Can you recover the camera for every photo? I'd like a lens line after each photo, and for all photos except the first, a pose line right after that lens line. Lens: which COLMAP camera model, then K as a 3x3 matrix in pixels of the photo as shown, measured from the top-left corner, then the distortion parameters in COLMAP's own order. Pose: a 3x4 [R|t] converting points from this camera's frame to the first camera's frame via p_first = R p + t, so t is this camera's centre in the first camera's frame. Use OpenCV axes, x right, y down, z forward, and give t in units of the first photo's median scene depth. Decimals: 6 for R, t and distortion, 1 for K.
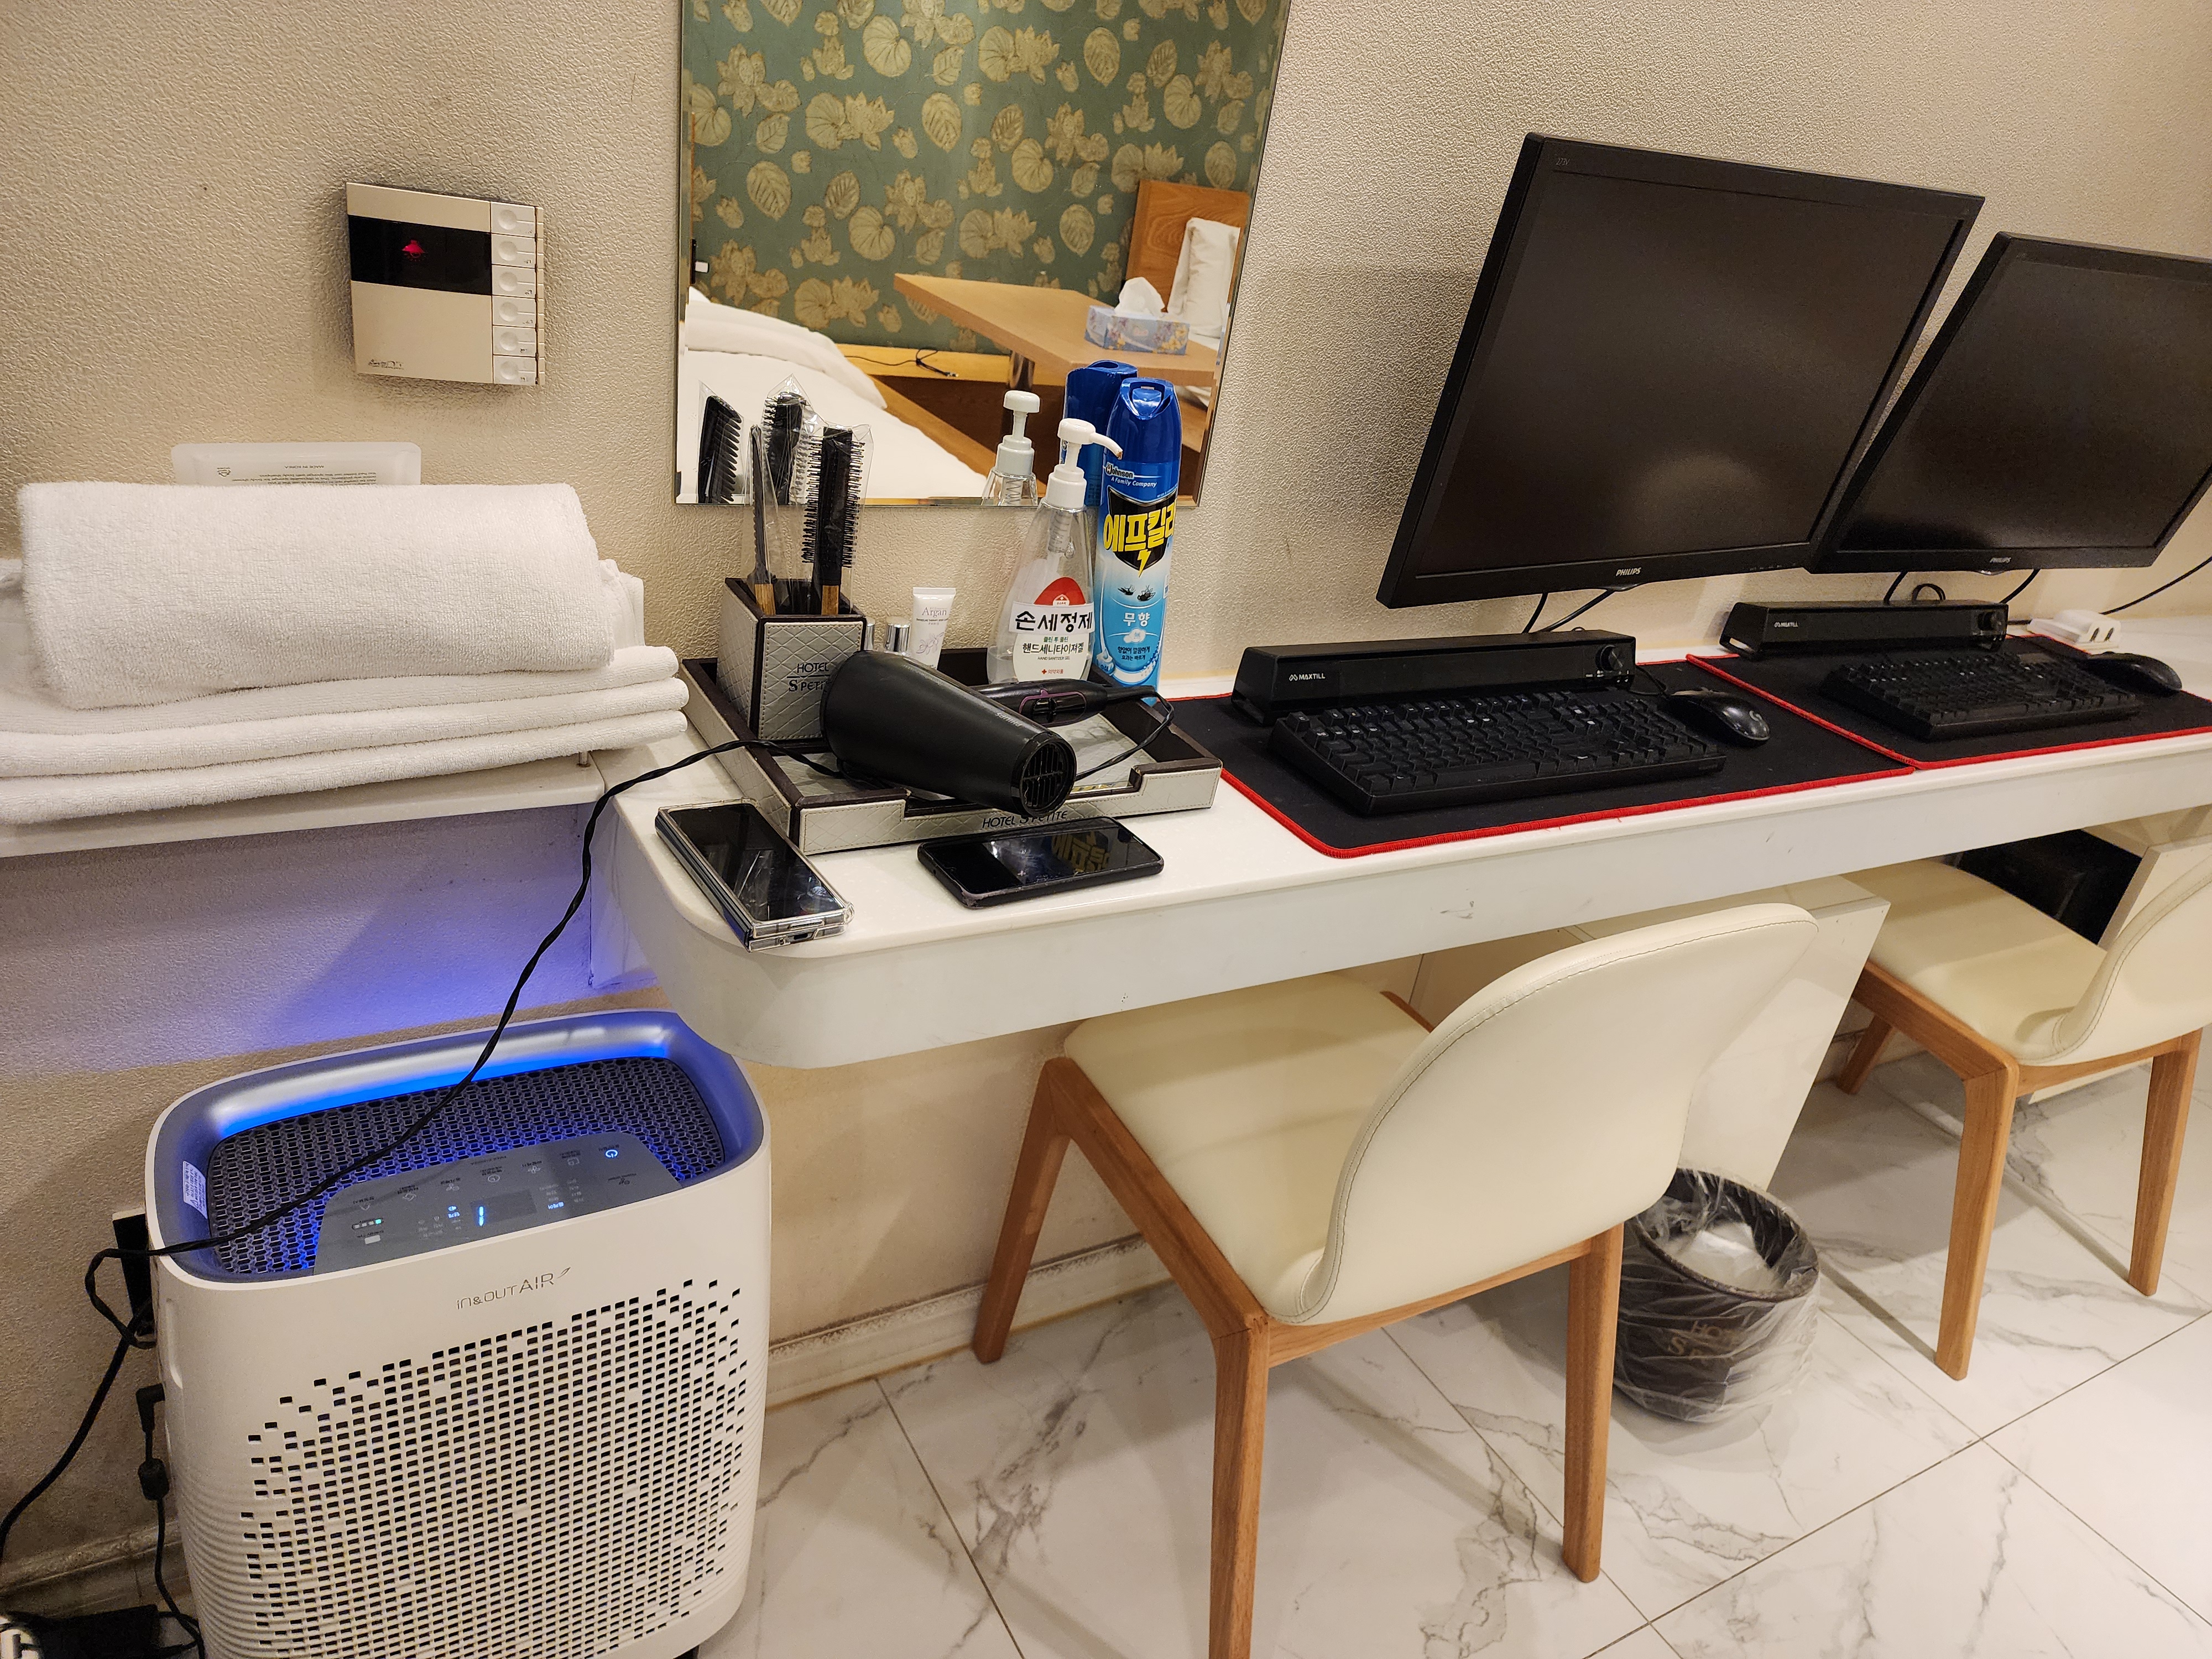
lens RADIAL K [[1455.0, 0, 1102.7], [0, 1455.0, 842.9], [0, 0, 1]] dist [0.069719, -0.061928]
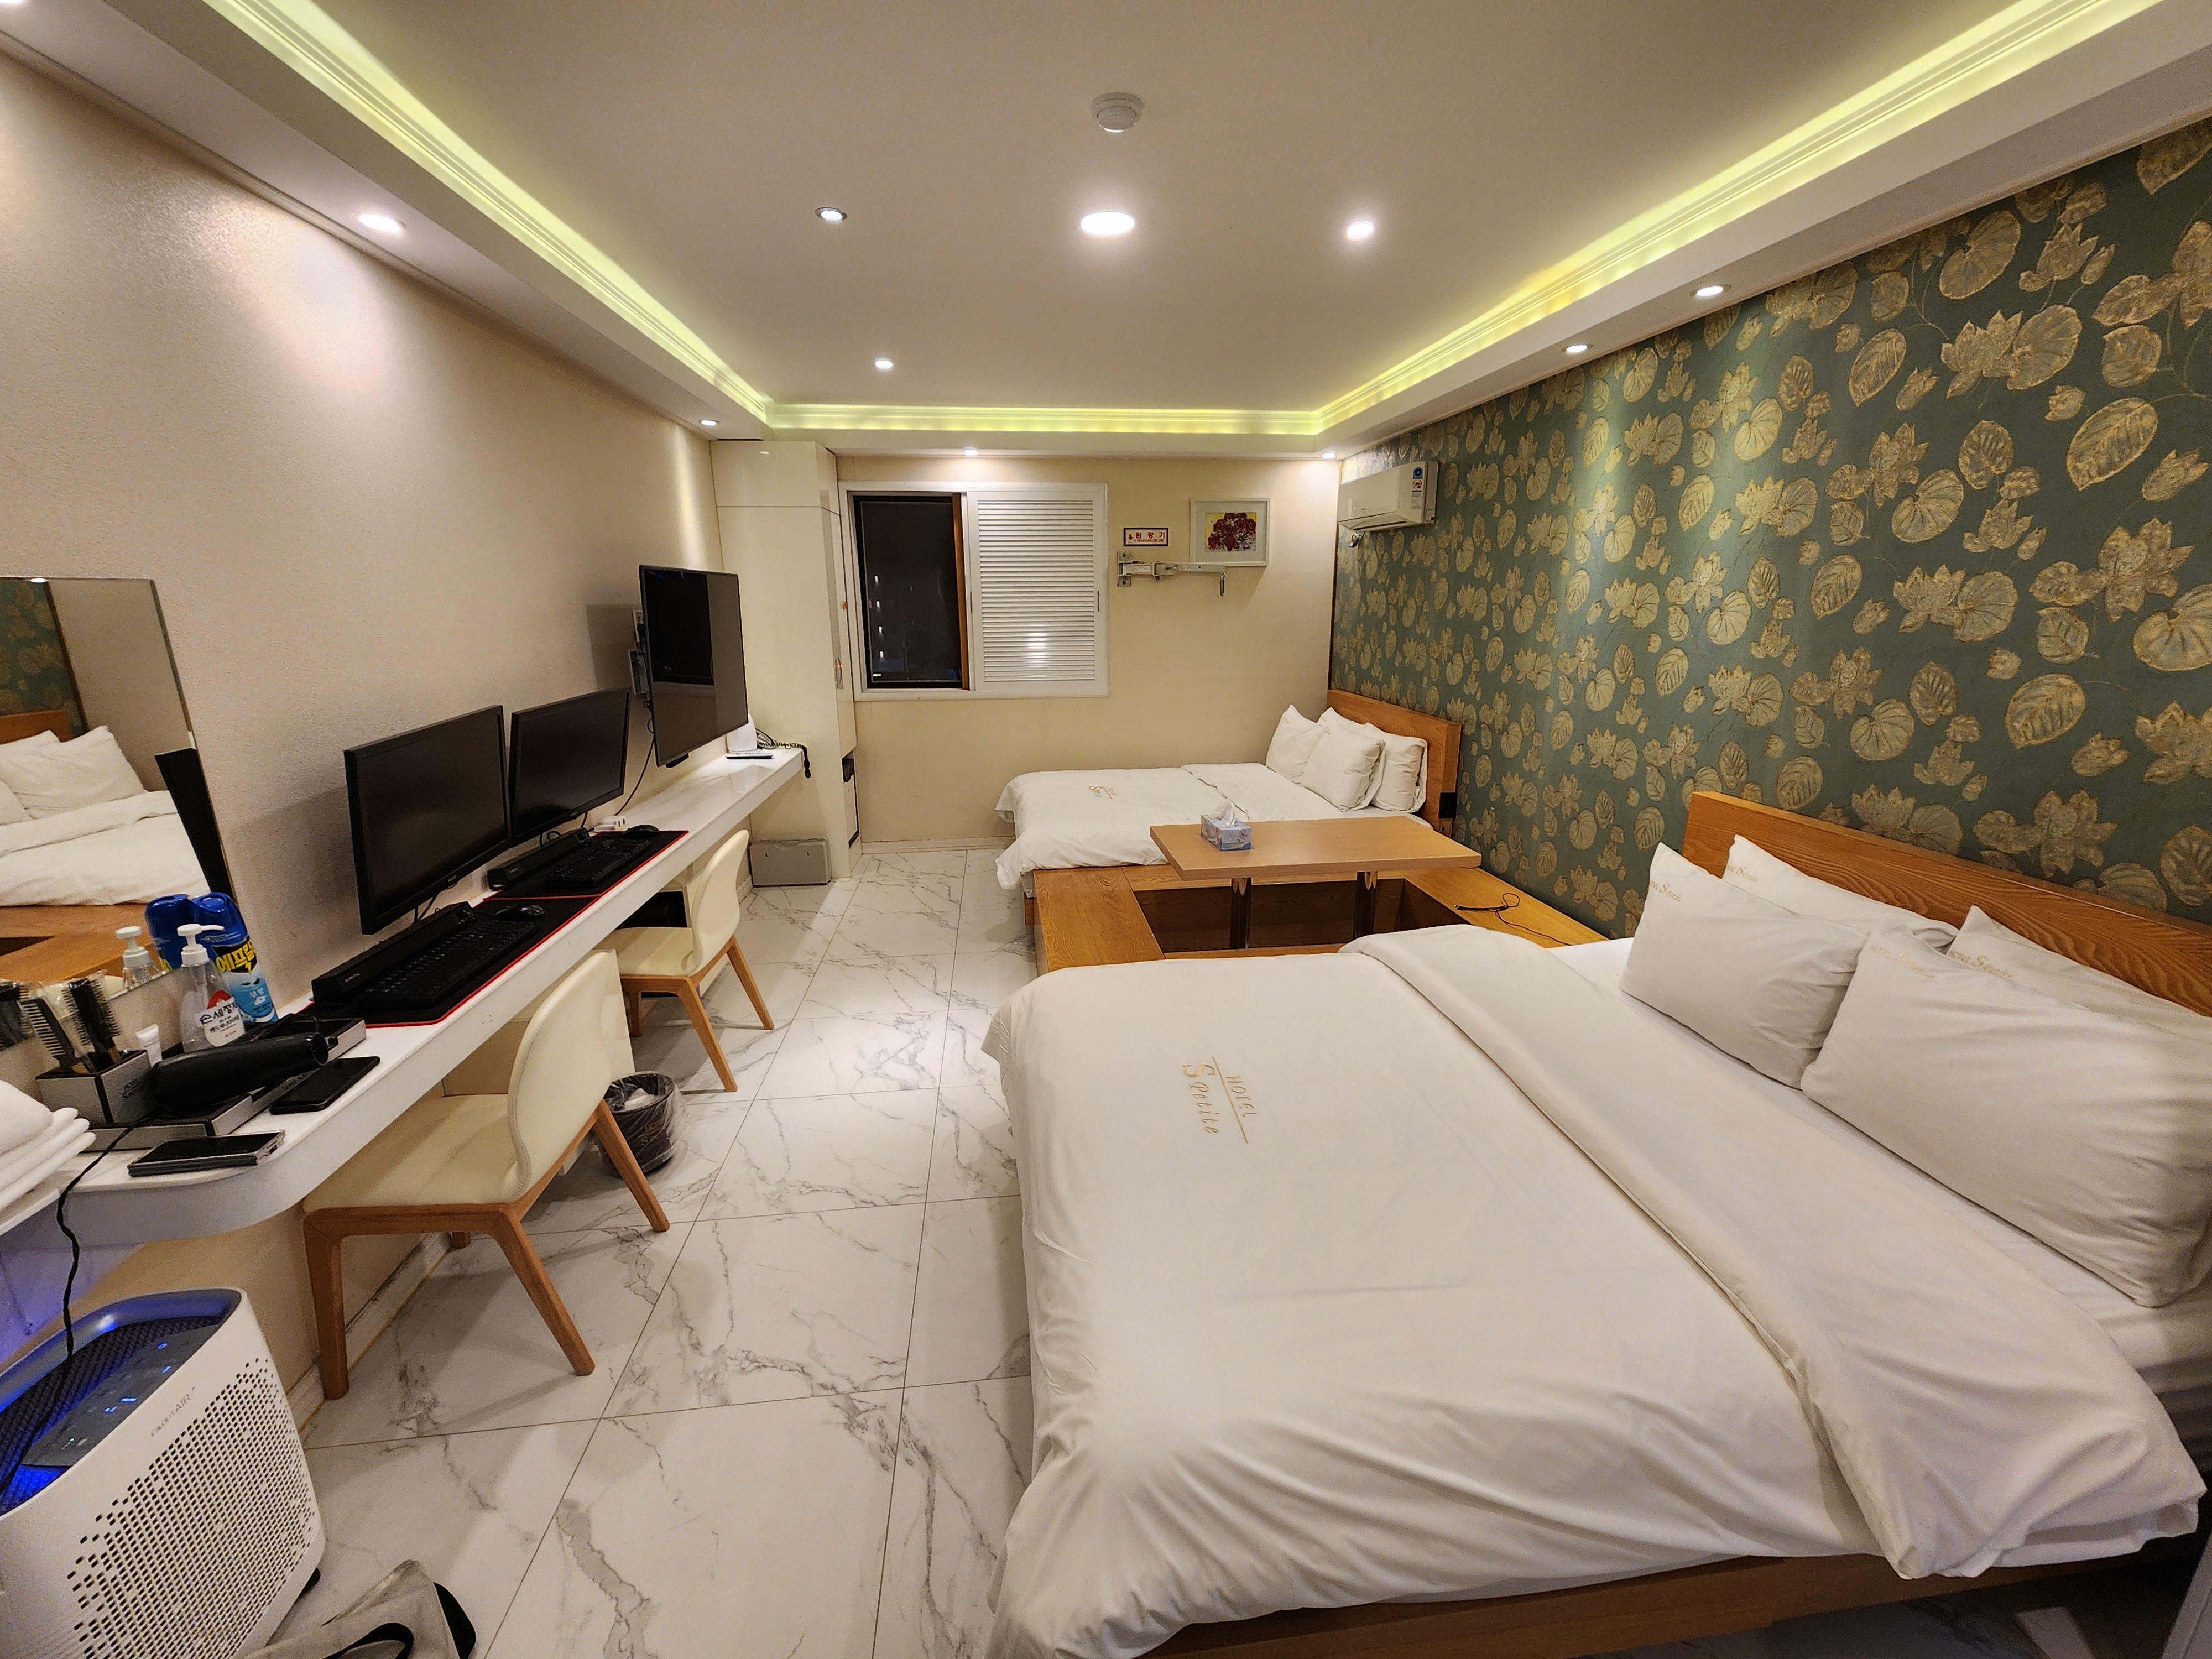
lens RADIAL K [[906.3, 0, 1113.8], [0, 906.3, 825.8], [0, 0, 1]] dist [-0.002255, 0.000316]
pose [[0.382226, -0.369580, 0.846944, -0.458046], [0.469105, 0.867259, 0.166739, 0.000937], [-0.796143, 0.333574, 0.504861, -0.647232]]
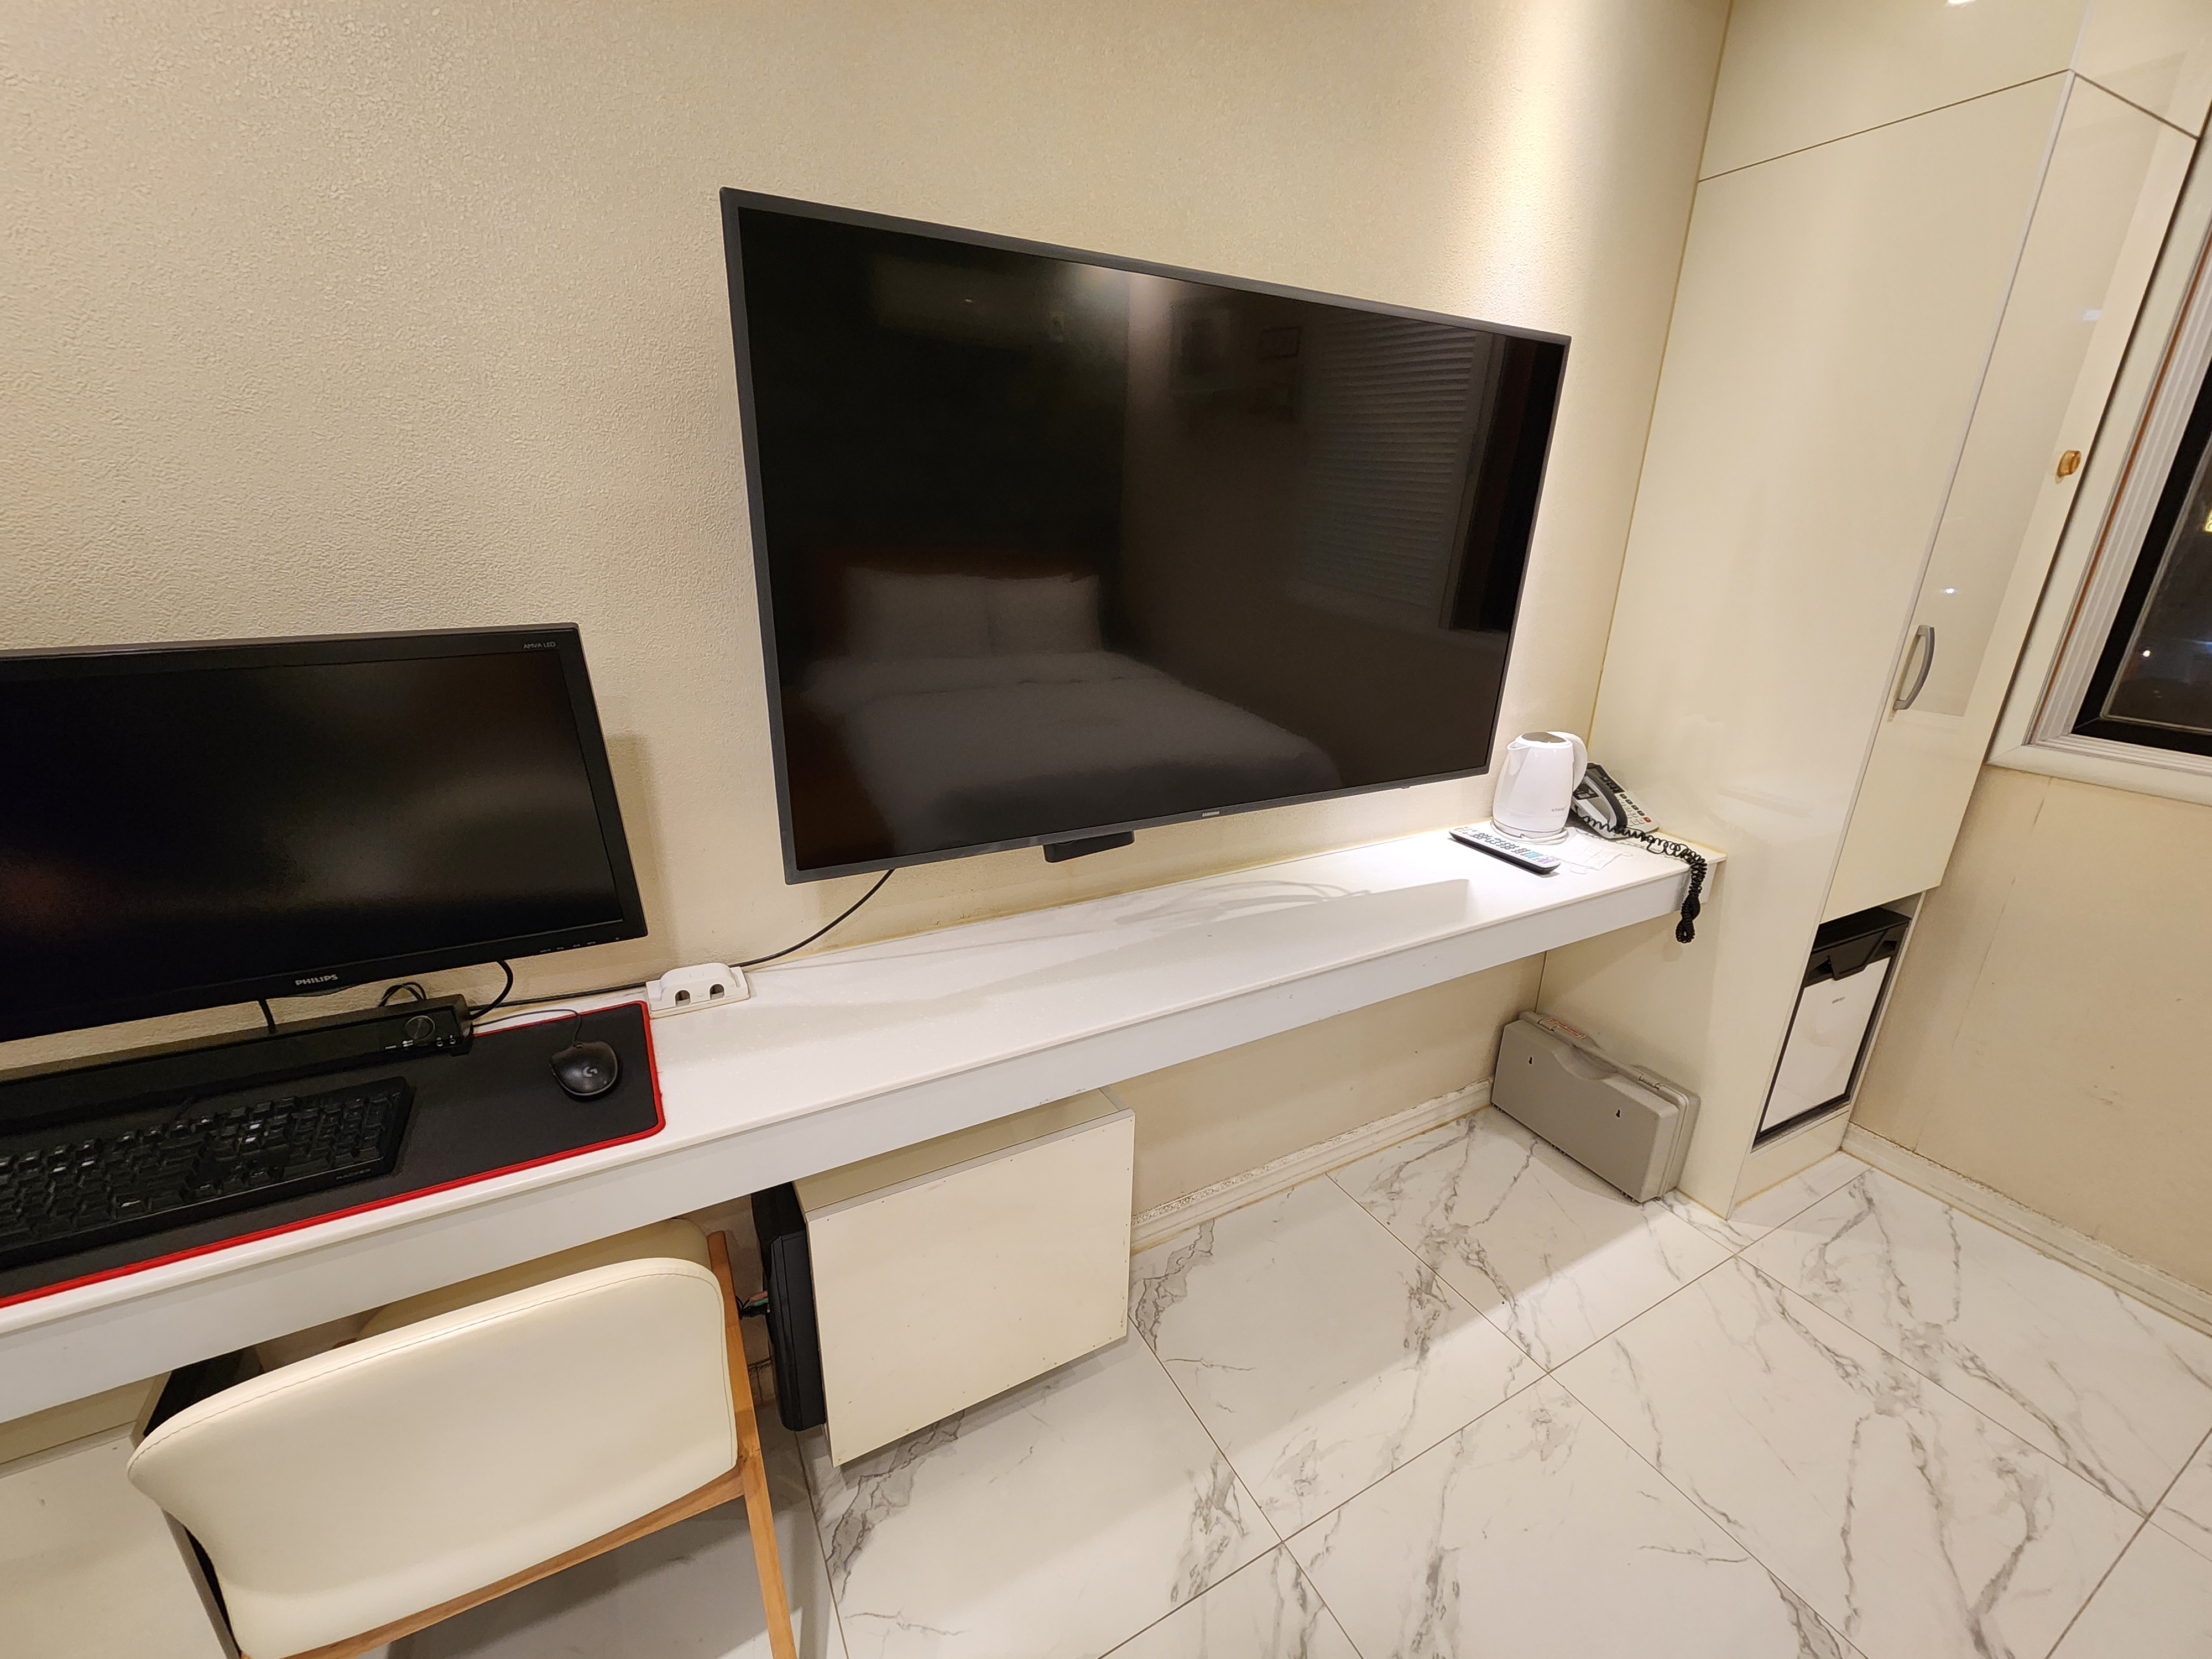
lens RADIAL K [[906.3, 0, 1113.8], [0, 906.3, 825.8], [0, 0, 1]] dist [-0.002255, 0.000316]
pose [[0.990930, -0.118854, -0.062696, 1.404332], [0.109043, 0.983885, -0.141705, -0.194643], [0.078528, 0.133583, 0.987922, 0.628426]]
